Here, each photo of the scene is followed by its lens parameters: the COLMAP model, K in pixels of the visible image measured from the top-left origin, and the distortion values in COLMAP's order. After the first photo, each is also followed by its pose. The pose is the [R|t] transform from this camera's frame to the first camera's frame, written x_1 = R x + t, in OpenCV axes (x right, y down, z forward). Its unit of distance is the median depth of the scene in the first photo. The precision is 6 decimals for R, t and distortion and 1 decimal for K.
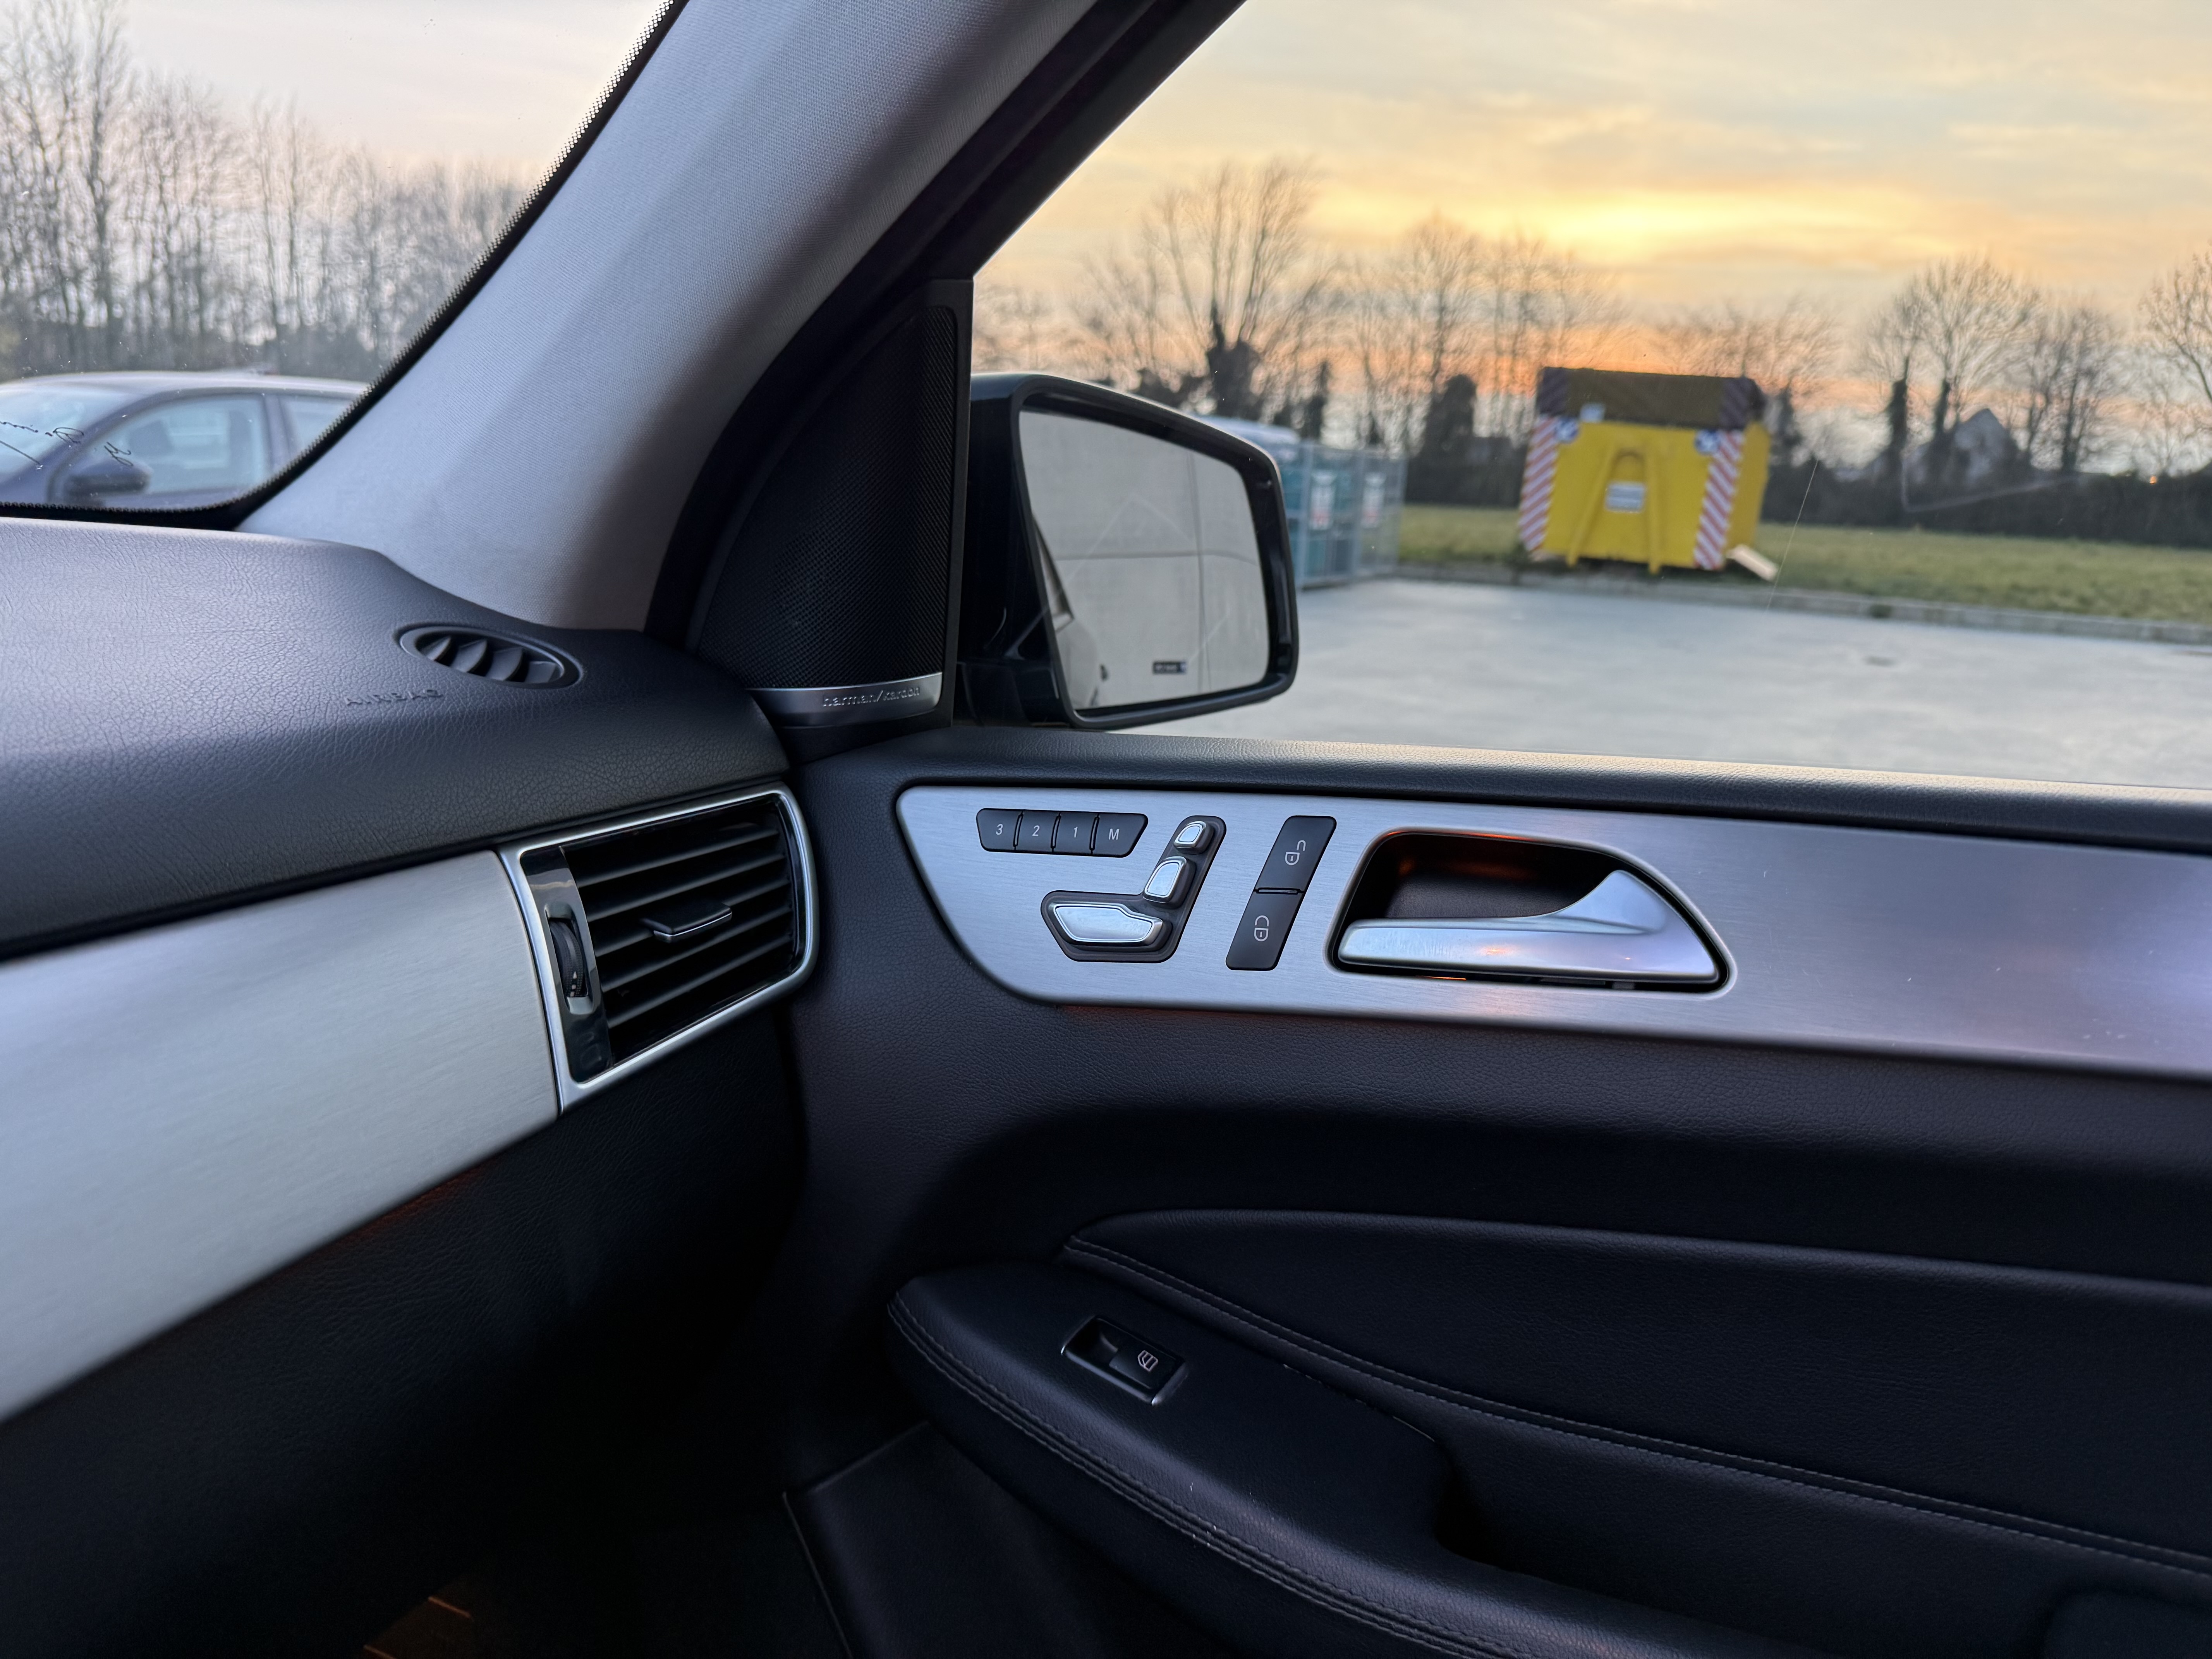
lens RADIAL K [[1599.6, 0, 1106.0], [0, 1599.6, 829.5], [0, 0, 1]] dist [0.058164, -0.072689]
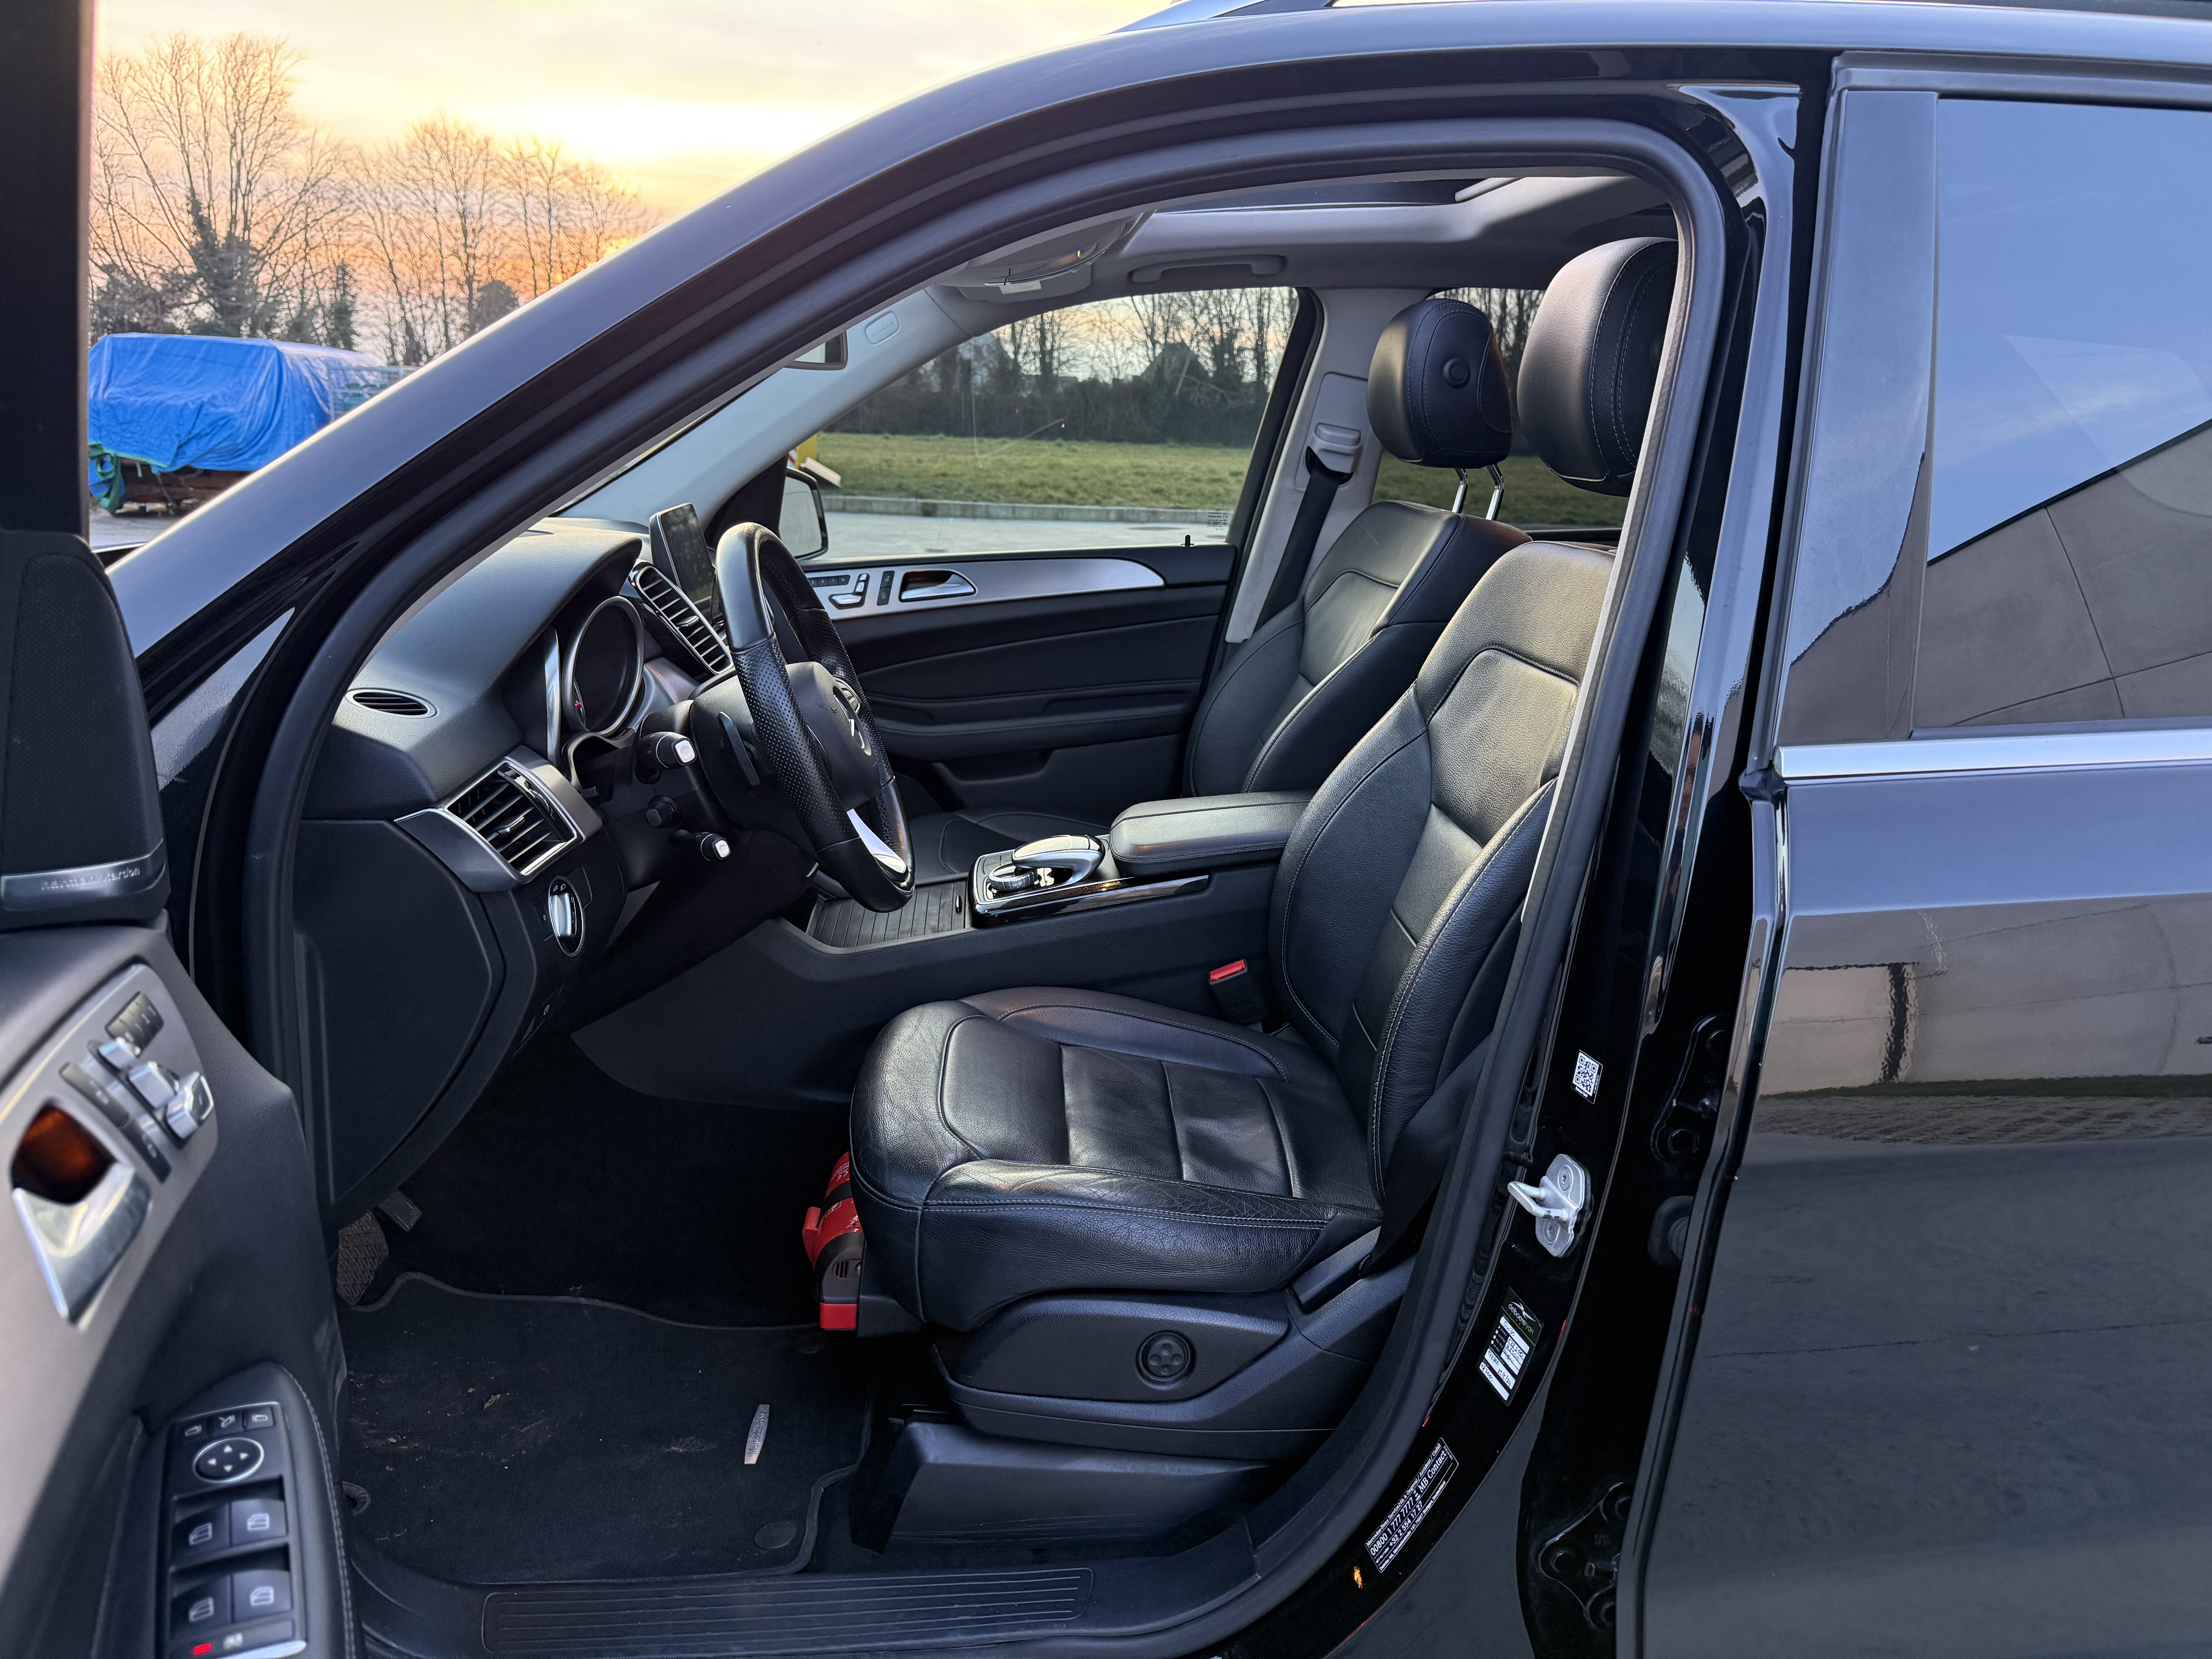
lens RADIAL K [[1576.4, 0, 1100.7], [0, 1576.4, 838.7], [0, 0, 1]] dist [0.140000, -0.134344]
pose [[0.848453, -0.163748, 0.503302, -0.078845], [0.133501, 0.986401, 0.095870, 0.017579], [-0.512156, -0.014150, 0.858776, -0.143838]]
